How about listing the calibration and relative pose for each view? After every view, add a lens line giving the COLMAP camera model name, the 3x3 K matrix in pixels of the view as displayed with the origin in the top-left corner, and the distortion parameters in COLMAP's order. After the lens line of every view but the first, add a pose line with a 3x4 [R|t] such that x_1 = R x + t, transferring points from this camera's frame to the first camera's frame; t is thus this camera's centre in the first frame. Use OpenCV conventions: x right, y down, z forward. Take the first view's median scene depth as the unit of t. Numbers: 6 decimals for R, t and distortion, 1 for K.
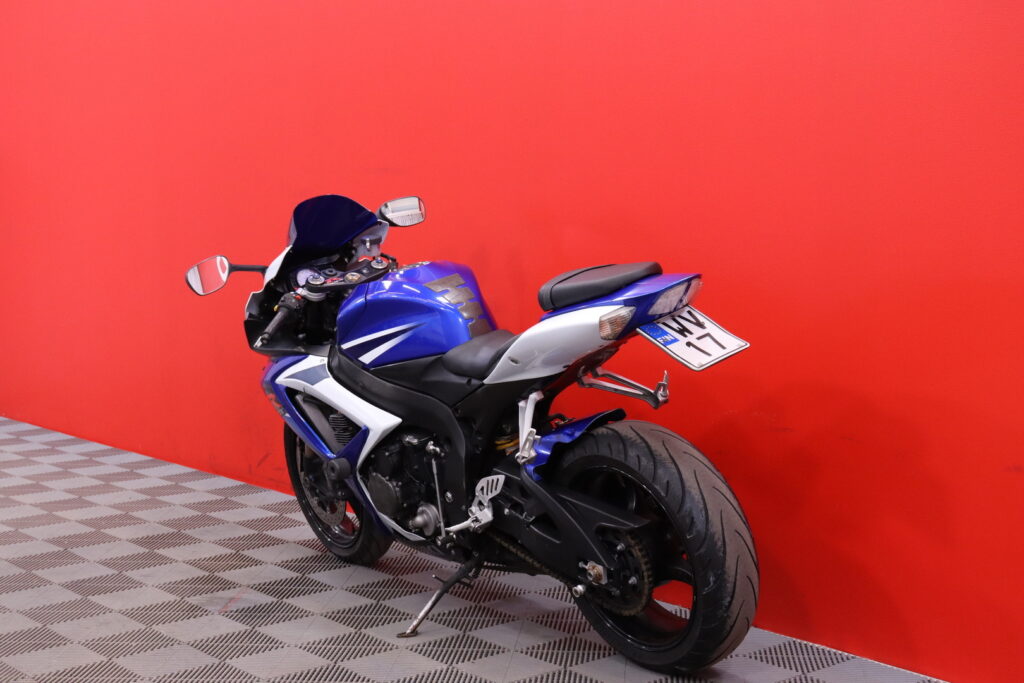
lens RADIAL K [[1546.0, 0, 511.1], [0, 1546.0, 344.3], [0, 0, 1]] dist [-0.008855, 0.000000]
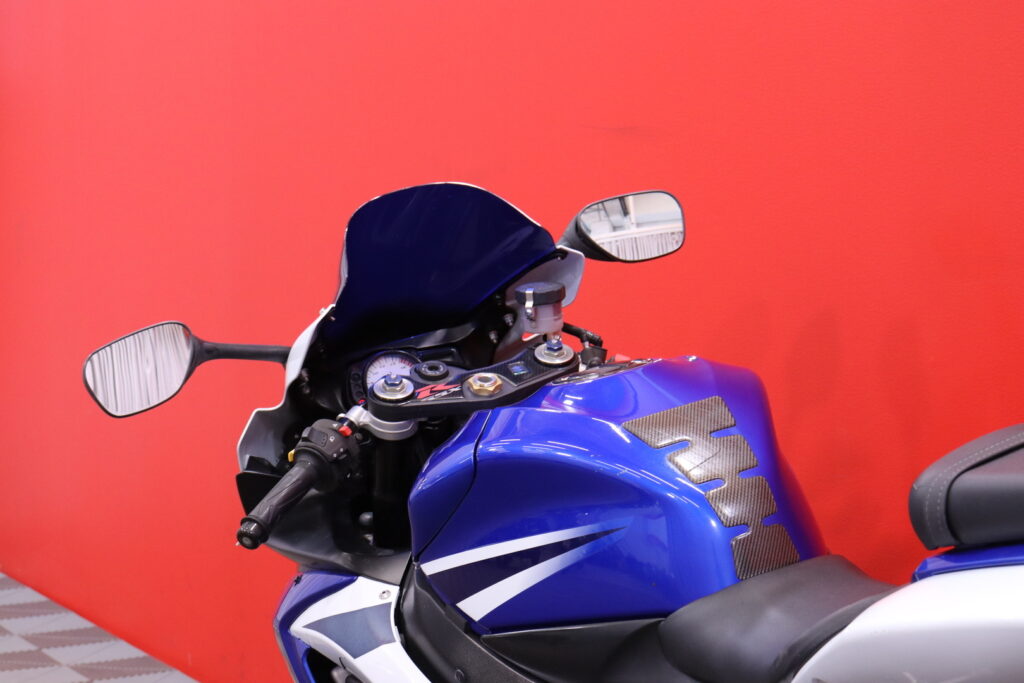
lens RADIAL K [[2187.3, 0, 510.0], [0, 2187.3, 338.3], [0, 0, 1]] dist [0.110480, 0.000000]
pose [[0.977518, 0.033558, -0.208167, 0.025342], [-0.039710, 0.998887, -0.025448, -0.042243], [0.207081, 0.033142, 0.977762, 0.445948]]
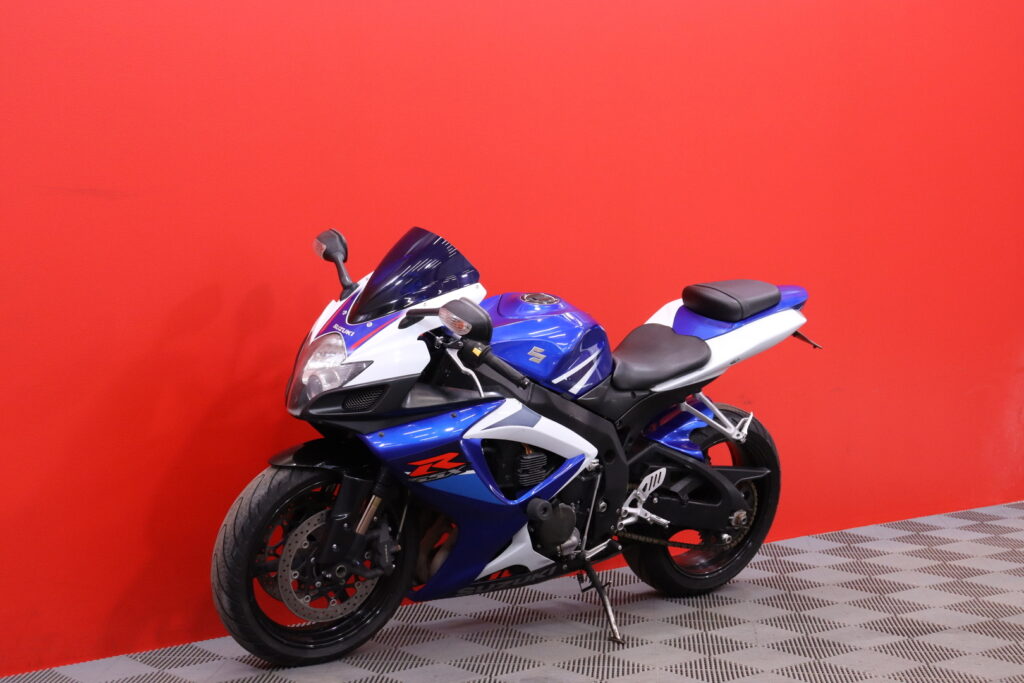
lens RADIAL K [[1782.4, 0, 512.9], [0, 1782.4, 345.3], [0, 0, 1]] dist [0.164913, 0.000000]
pose [[-0.027507, -0.063911, 0.997576, -1.212801], [0.090527, 0.993694, 0.066159, -0.097052], [-0.995514, 0.092127, -0.021548, 1.020005]]
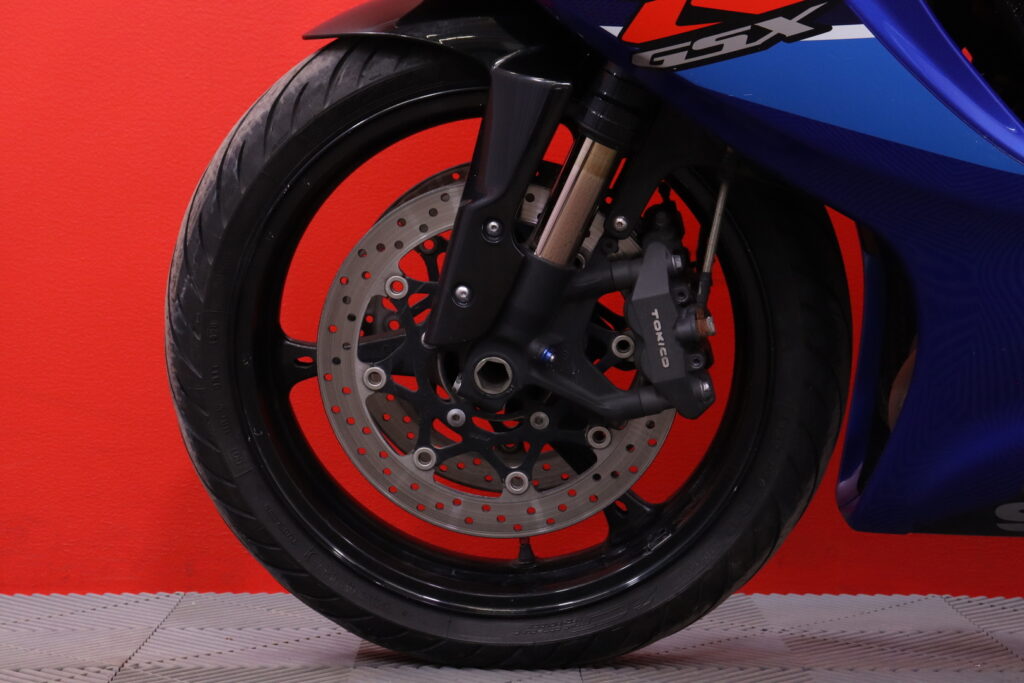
lens RADIAL K [[2112.6, 0, 511.6], [0, 2112.6, 346.8], [0, 0, 1]] dist [0.291389, 0.000000]
pose [[0.623936, -0.023004, 0.781137, -0.462679], [0.067795, 0.997391, -0.024779, 0.104181], [-0.778529, 0.068418, 0.623868, 0.855093]]
